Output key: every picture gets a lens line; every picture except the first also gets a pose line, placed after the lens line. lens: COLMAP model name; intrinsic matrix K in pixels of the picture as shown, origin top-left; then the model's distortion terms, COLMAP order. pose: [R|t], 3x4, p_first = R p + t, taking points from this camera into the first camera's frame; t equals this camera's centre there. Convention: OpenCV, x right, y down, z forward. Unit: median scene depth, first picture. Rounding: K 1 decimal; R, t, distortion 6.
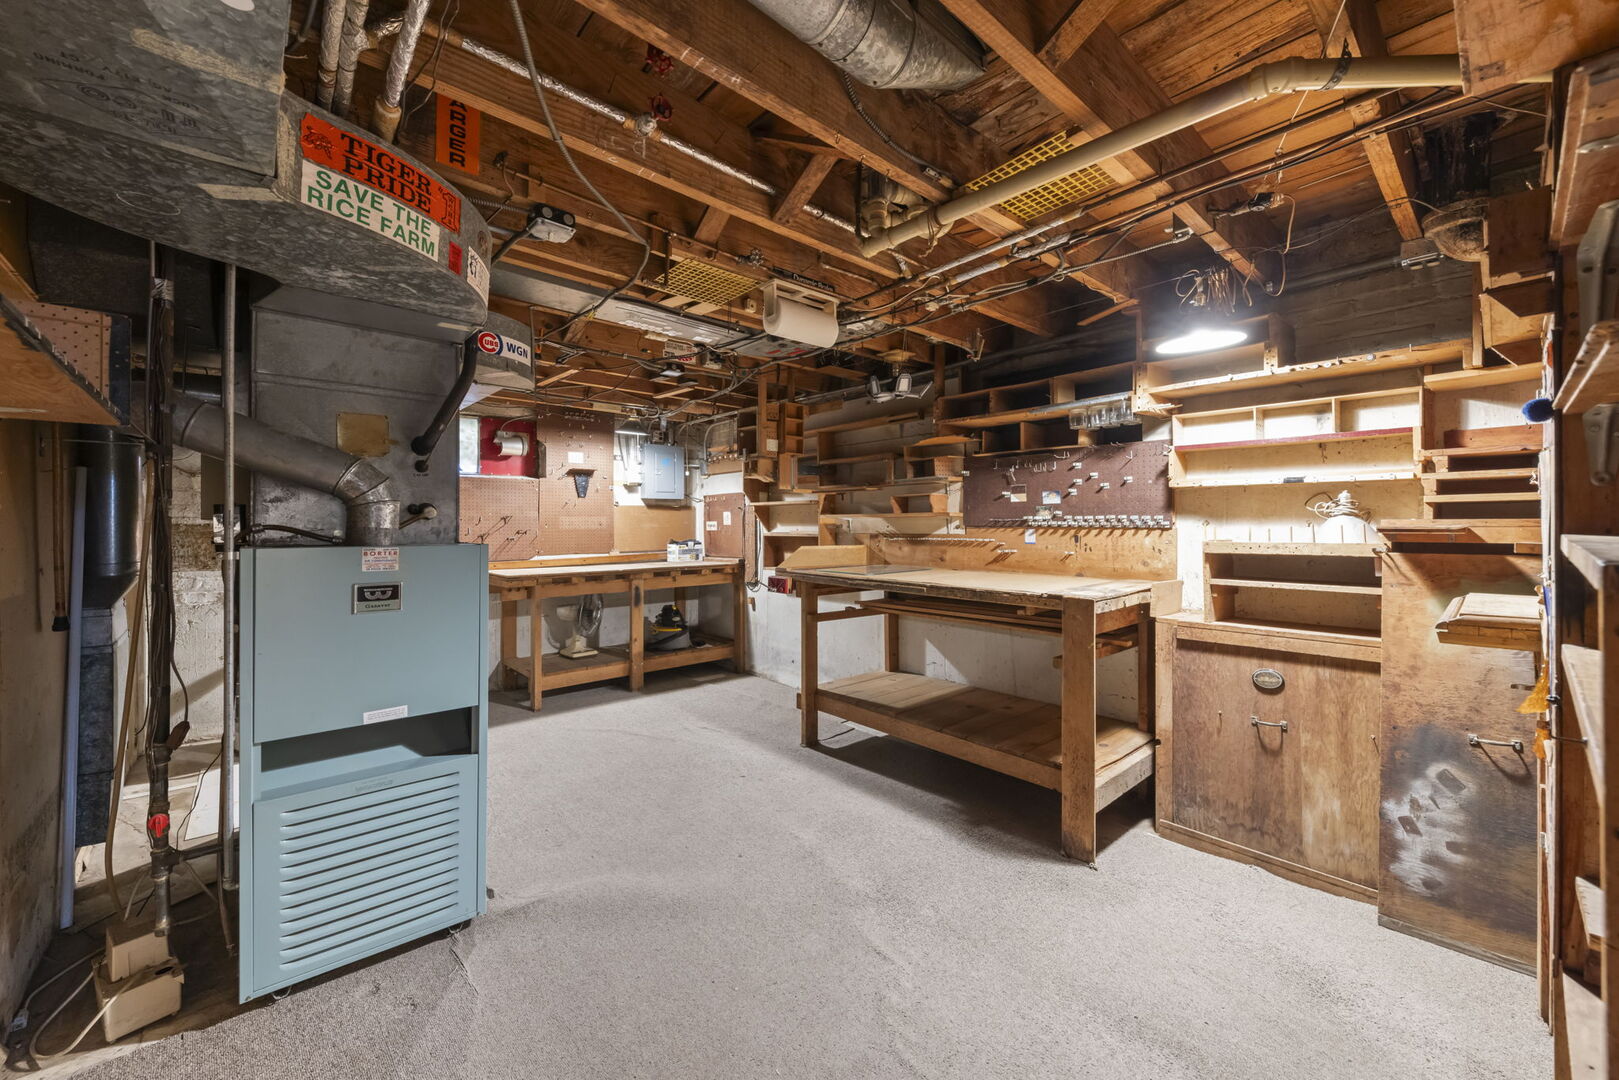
lens RADIAL K [[607.9, 0, 811.0], [0, 607.9, 534.4], [0, 0, 1]] dist [0.015627, -0.006932]
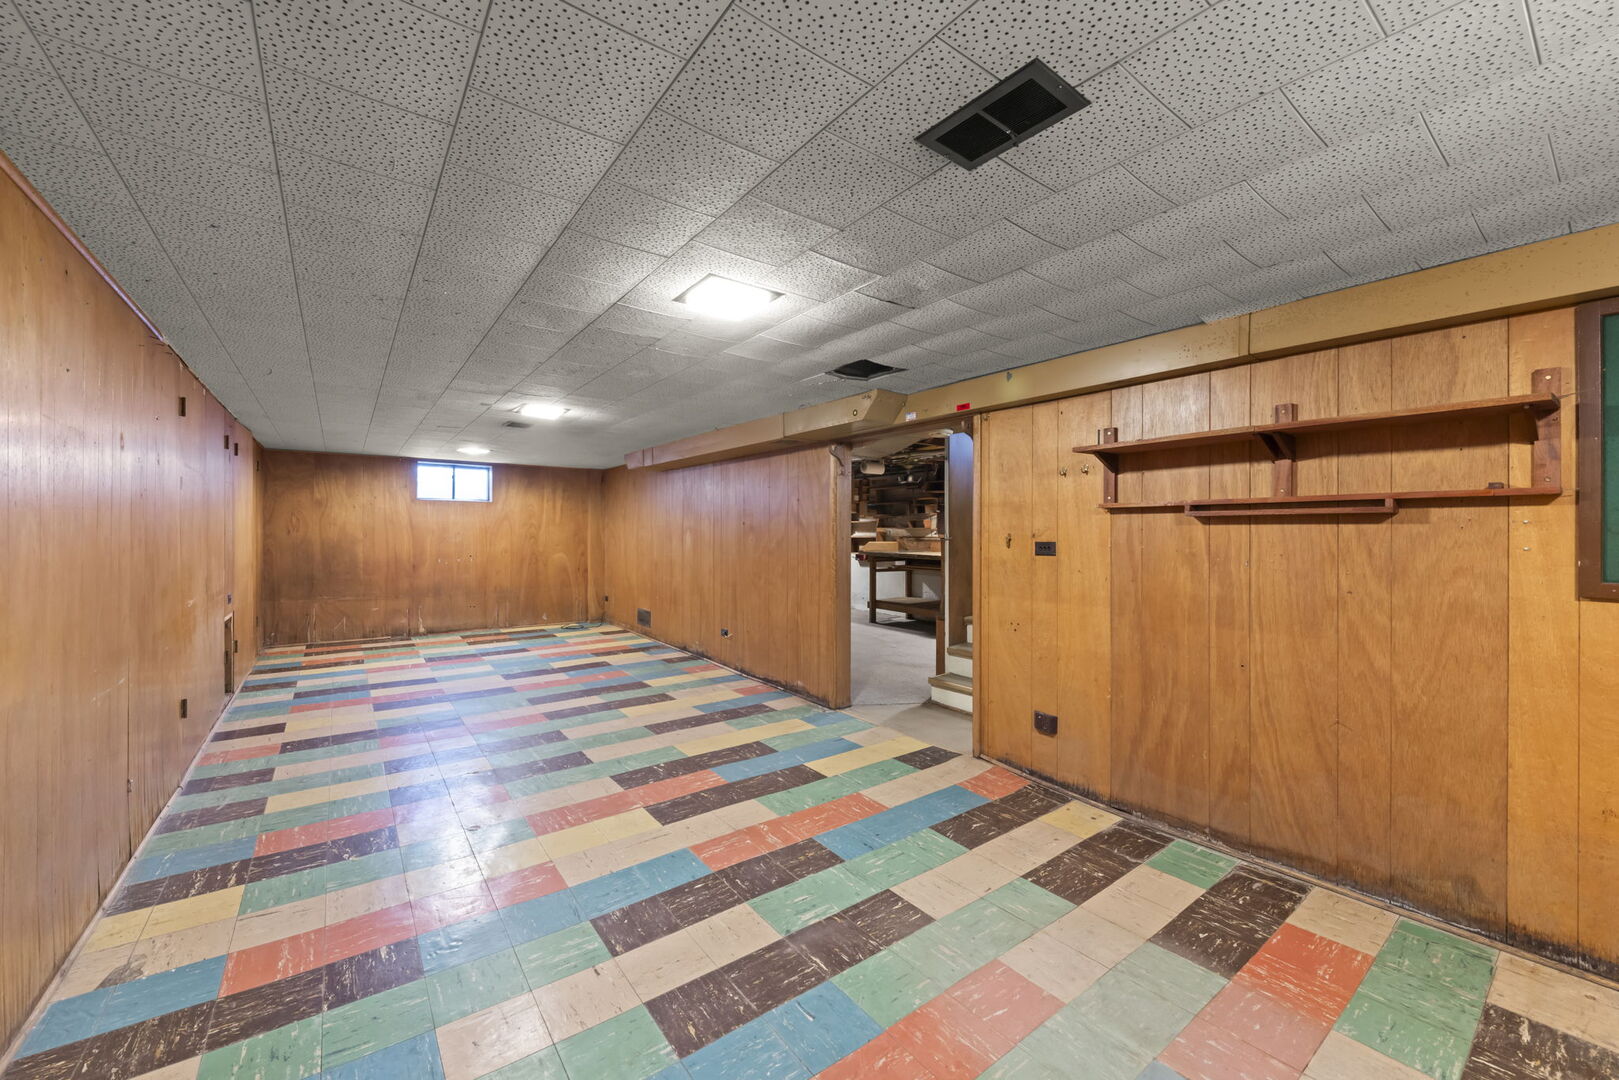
lens RADIAL K [[607.9, 0, 811.0], [0, 607.9, 534.4], [0, 0, 1]] dist [0.015627, -0.006932]
pose [[0.996482, 0.004958, -0.083660, -0.043224], [-0.005658, 0.999951, -0.008132, 0.012136], [0.083616, 0.008577, 0.996461, -1.343839]]
